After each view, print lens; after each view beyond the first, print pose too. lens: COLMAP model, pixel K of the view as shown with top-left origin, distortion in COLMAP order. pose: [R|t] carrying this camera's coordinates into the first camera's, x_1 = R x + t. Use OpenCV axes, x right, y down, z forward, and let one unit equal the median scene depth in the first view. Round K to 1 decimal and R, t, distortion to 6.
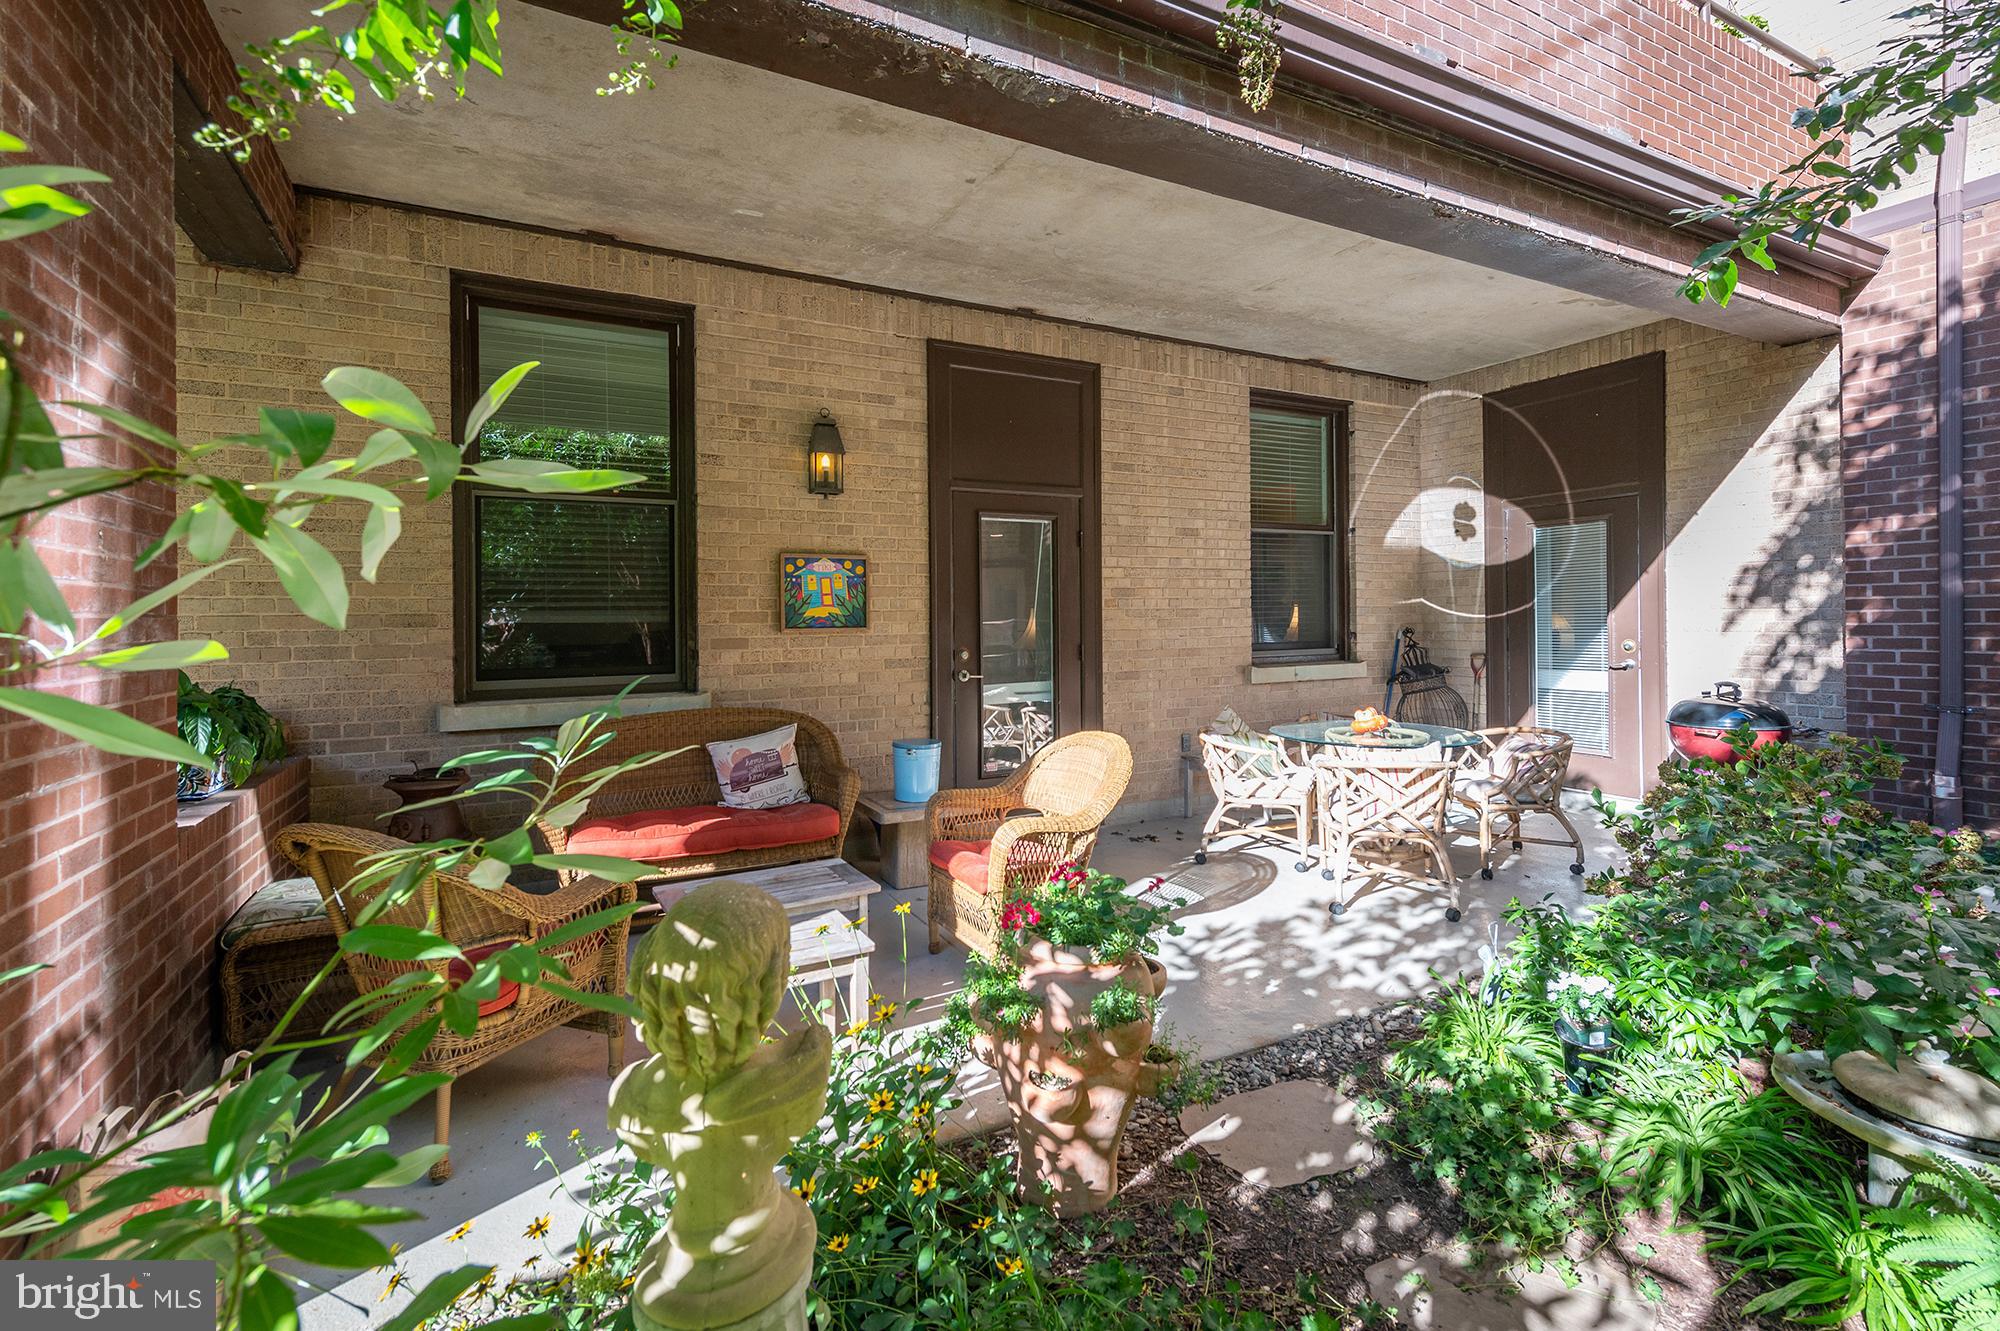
lens RADIAL K [[894.4, 0, 998.7], [0, 894.4, 635.2], [0, 0, 1]] dist [-0.002477, -0.004495]
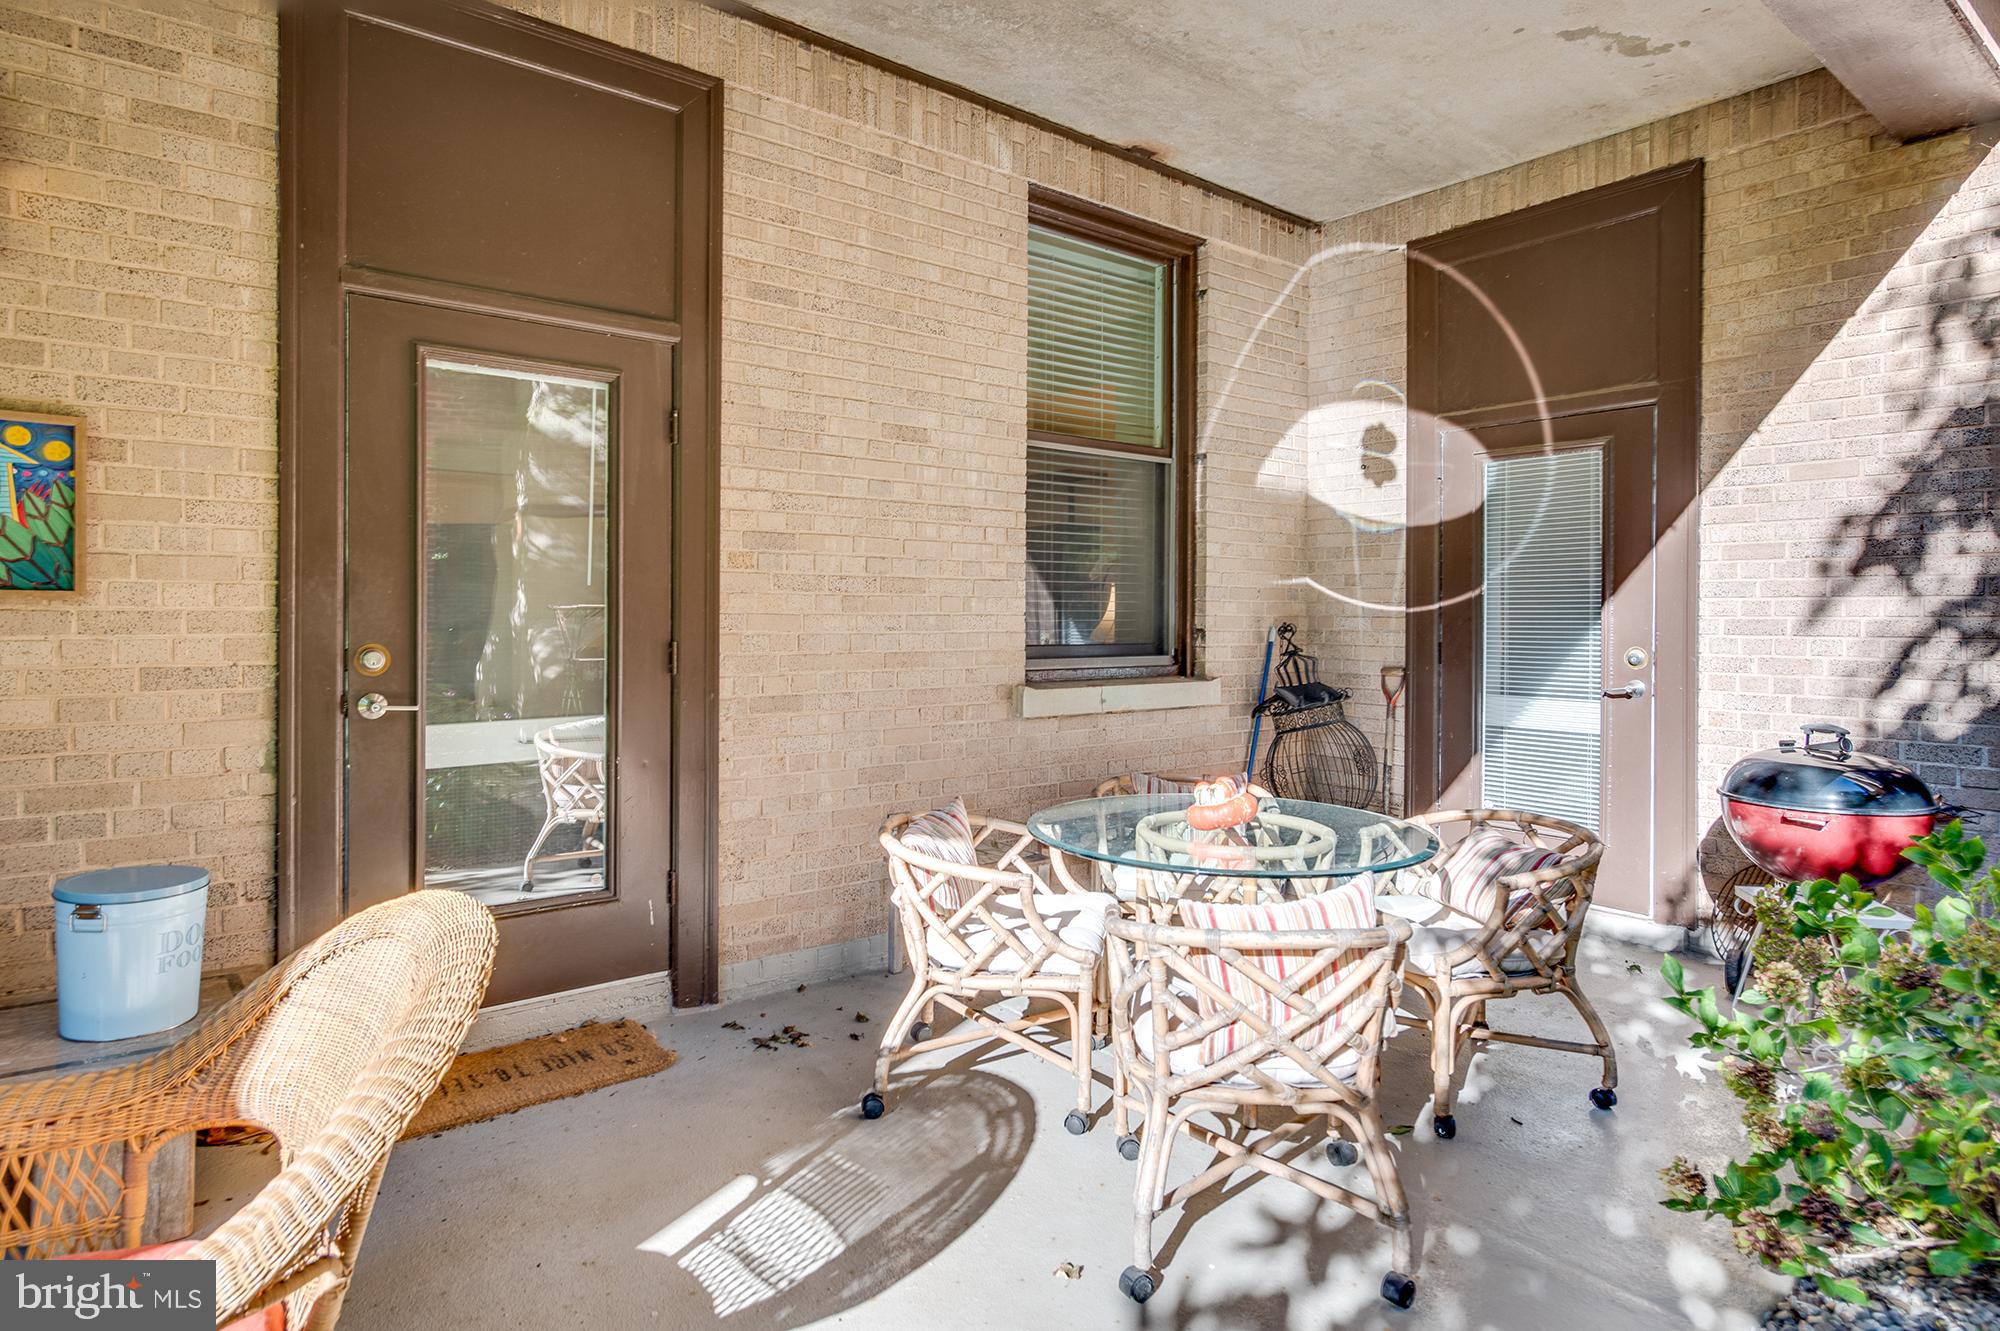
lens RADIAL K [[1094.9, 0, 1000.9], [0, 1094.9, 637.7], [0, 0, 1]] dist [-0.024292, -0.000161]
pose [[0.982239, 0.015739, 0.186973, 0.152673], [-0.015987, 0.999872, -0.000178, 0.005399], [-0.186952, -0.002814, 0.982365, 0.363589]]
